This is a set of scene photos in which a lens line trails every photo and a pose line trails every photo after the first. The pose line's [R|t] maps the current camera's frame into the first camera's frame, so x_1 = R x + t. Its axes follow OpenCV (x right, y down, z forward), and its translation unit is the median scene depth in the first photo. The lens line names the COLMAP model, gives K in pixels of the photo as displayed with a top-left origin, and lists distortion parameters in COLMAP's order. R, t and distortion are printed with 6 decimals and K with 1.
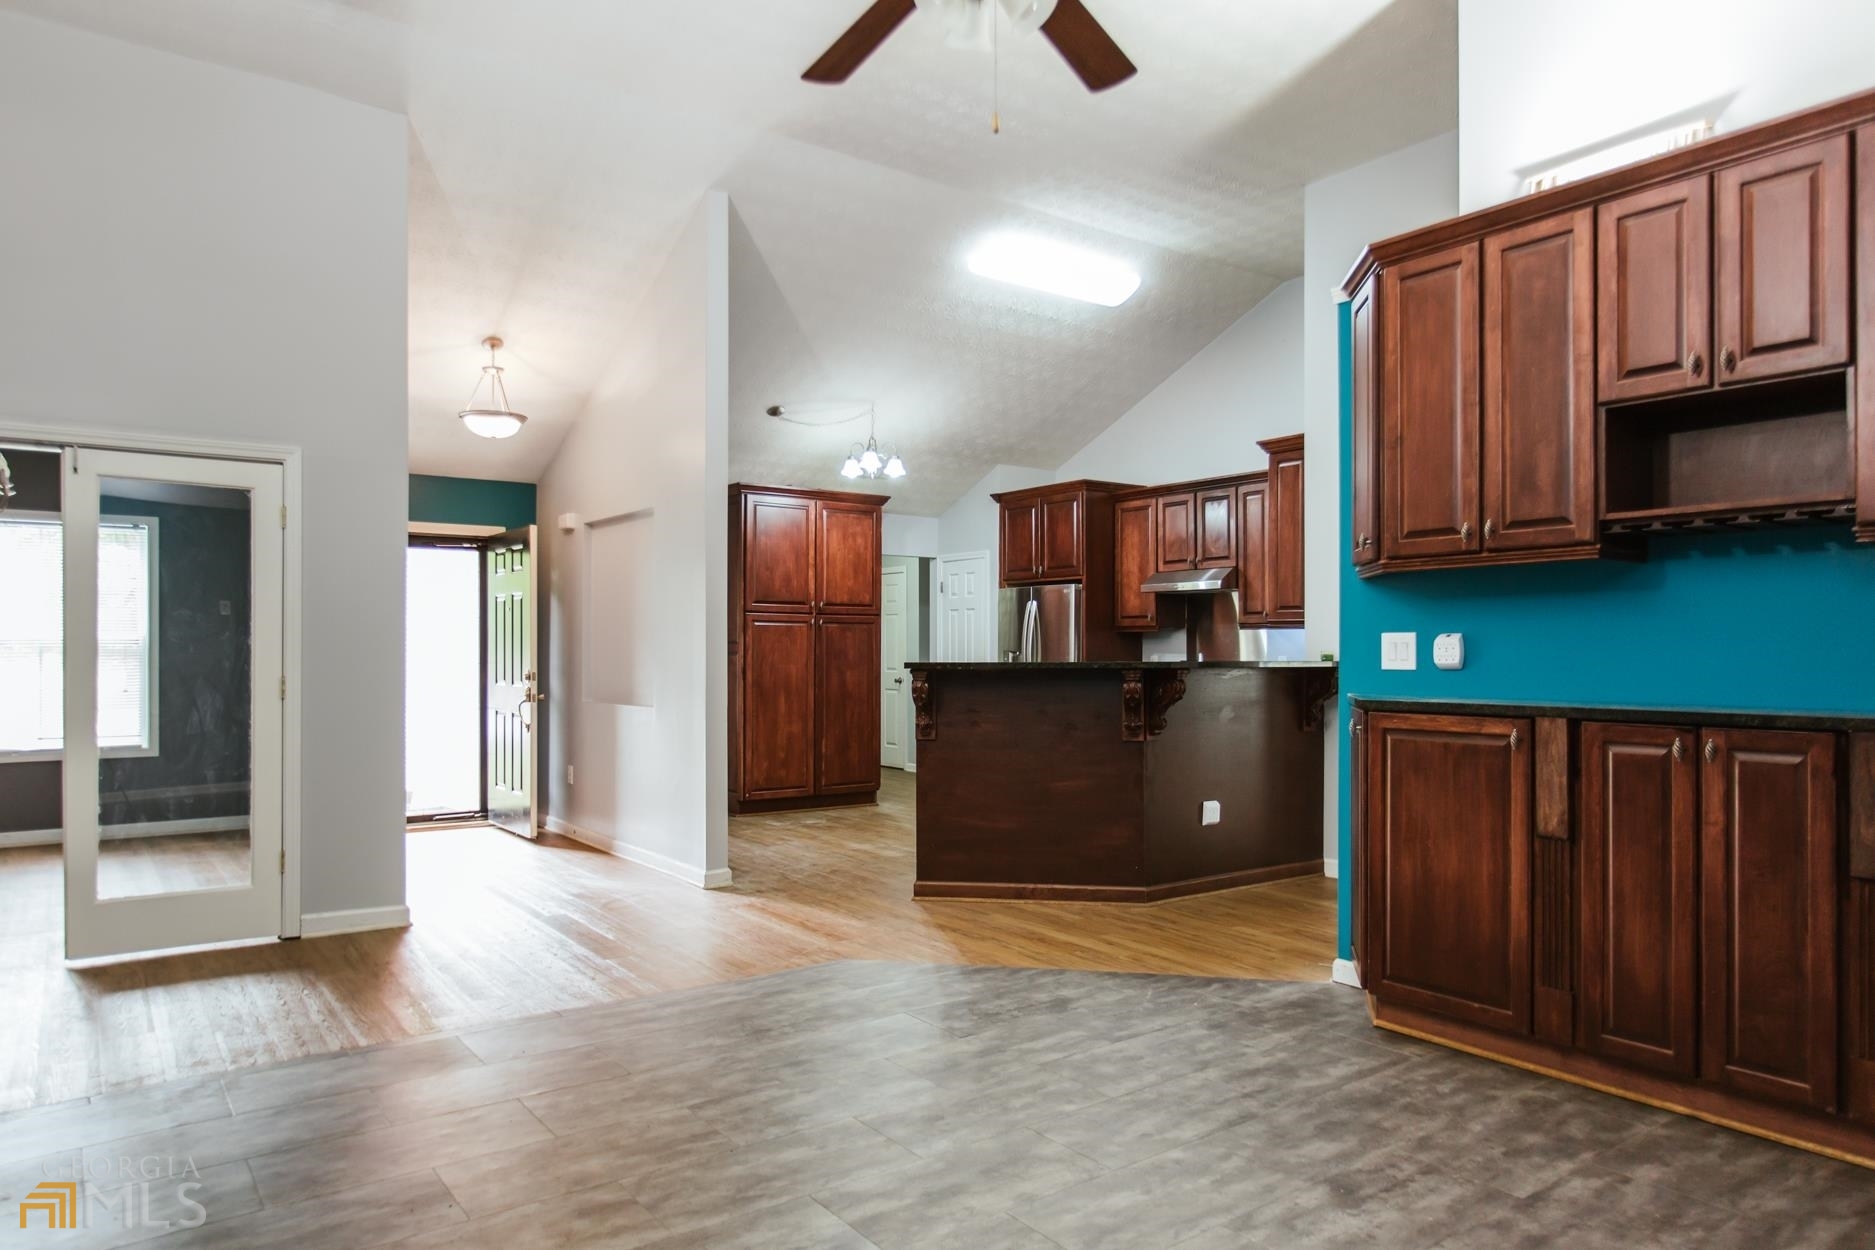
lens RADIAL K [[1184.4, 0, 958.0], [0, 1184.4, 644.7], [0, 0, 1]] dist [-0.006882, 0.006238]
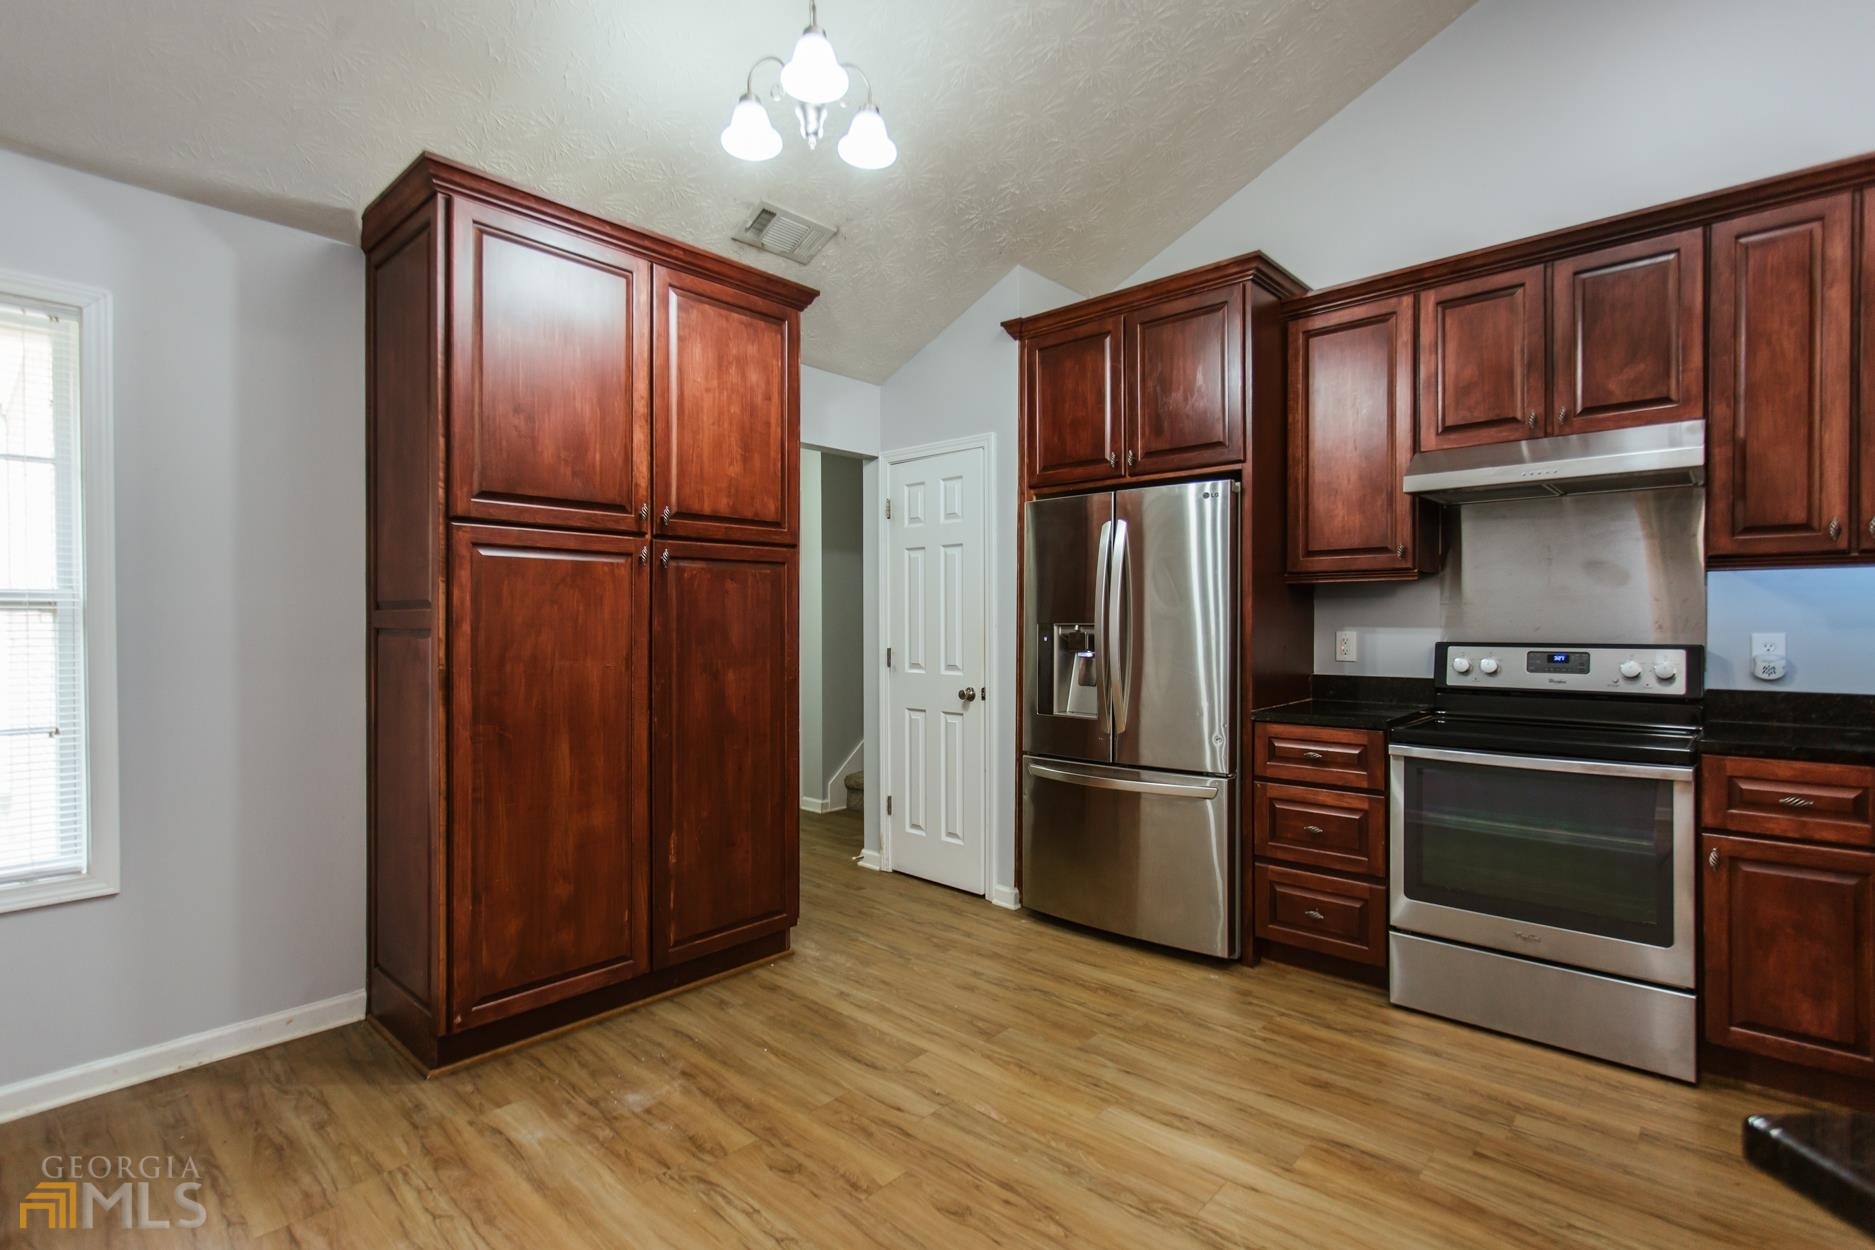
lens RADIAL K [[909.2, 0, 936.5], [0, 909.2, 625.8], [0, 0, 1]] dist [0.002226, 0.003074]
pose [[0.984437, -0.002618, 0.175716, -0.077159], [0.000750, 0.999942, 0.010699, 0.002237], [-0.175734, -0.010400, 0.984383, 0.661465]]
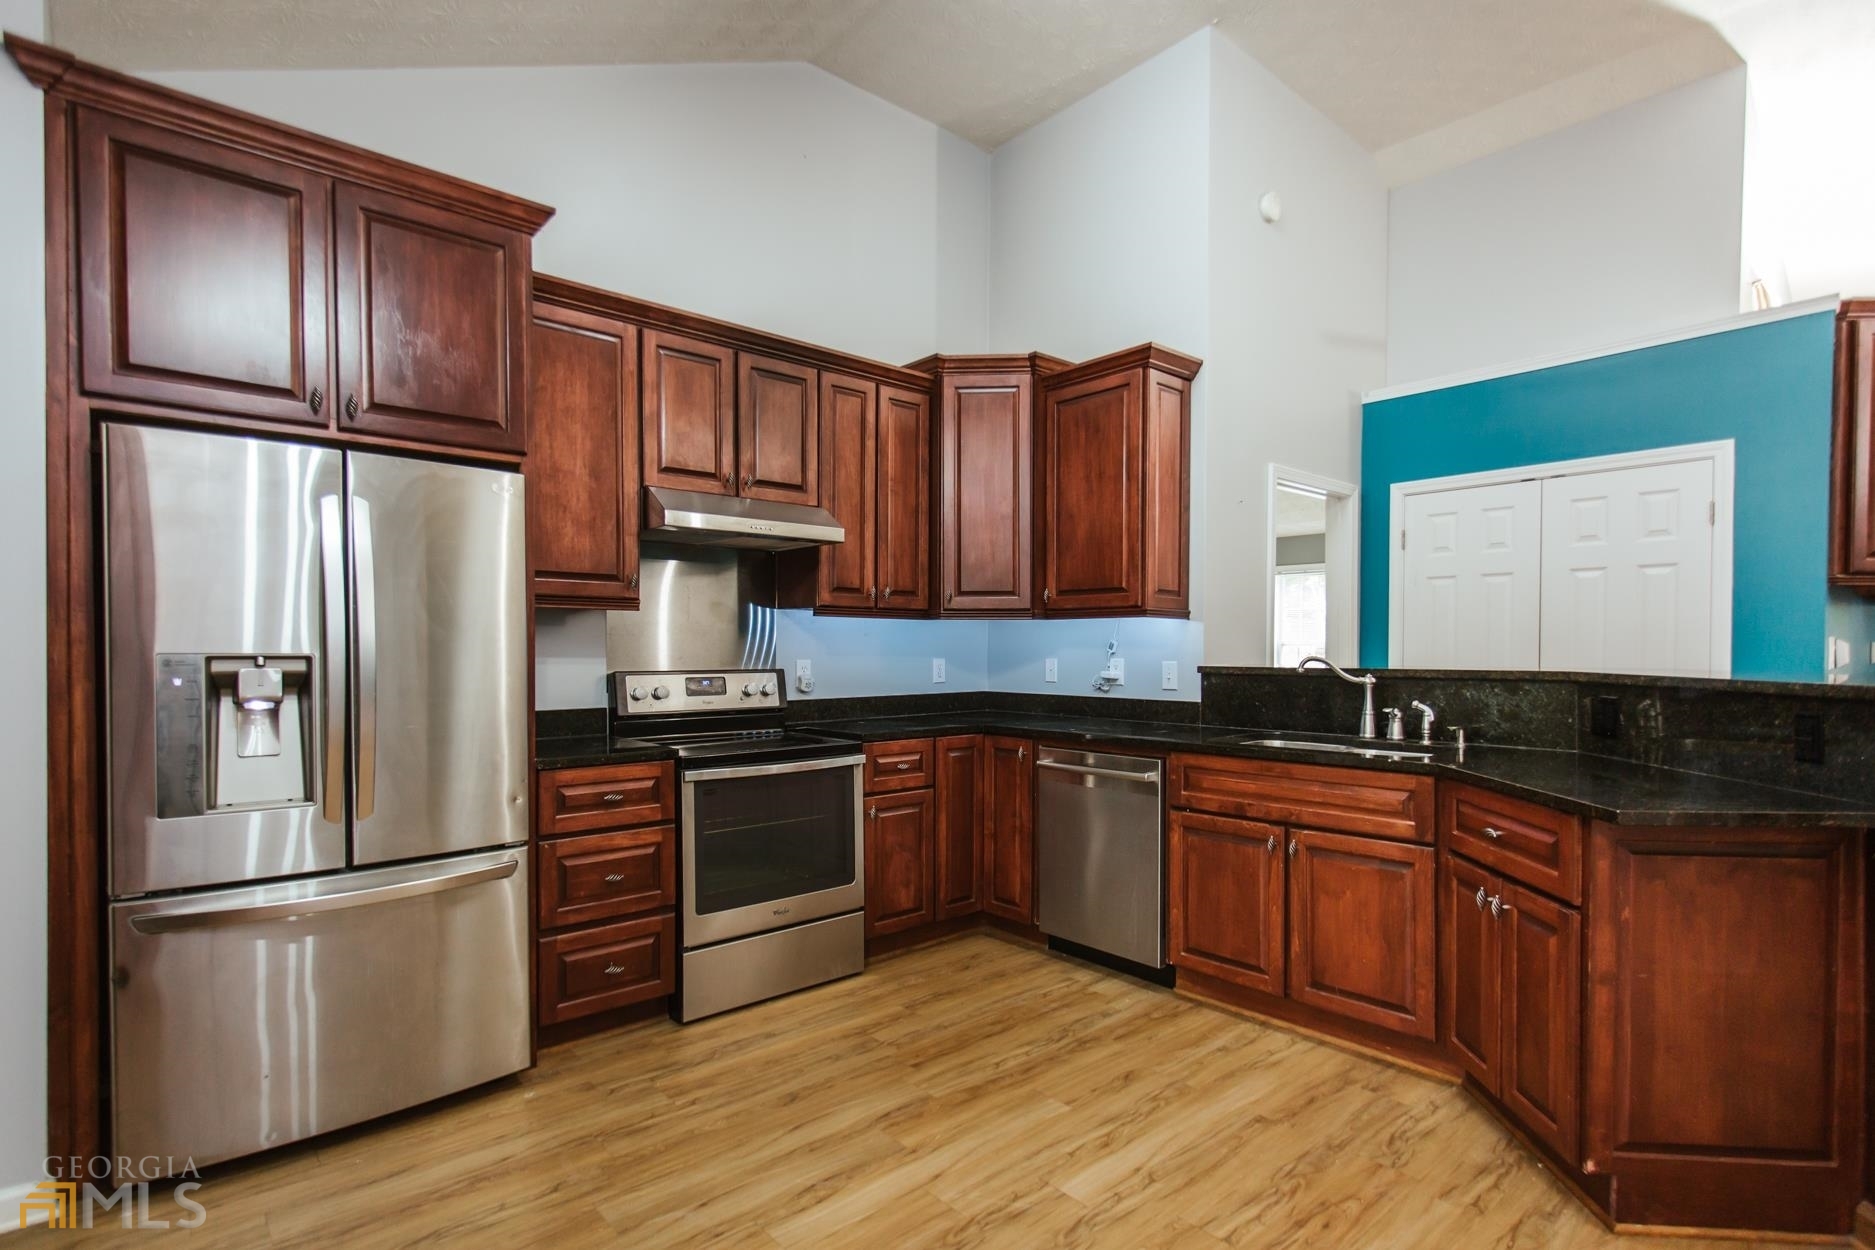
lens RADIAL K [[909.2, 0, 964.7], [0, 909.2, 667.8], [0, 0, 1]] dist [0.002226, 0.003074]
pose [[-0.080187, -0.018027, 0.996617, -0.201216], [-0.007609, 0.999818, 0.017473, 0.003670], [-0.996751, -0.006182, -0.080309, 0.880167]]
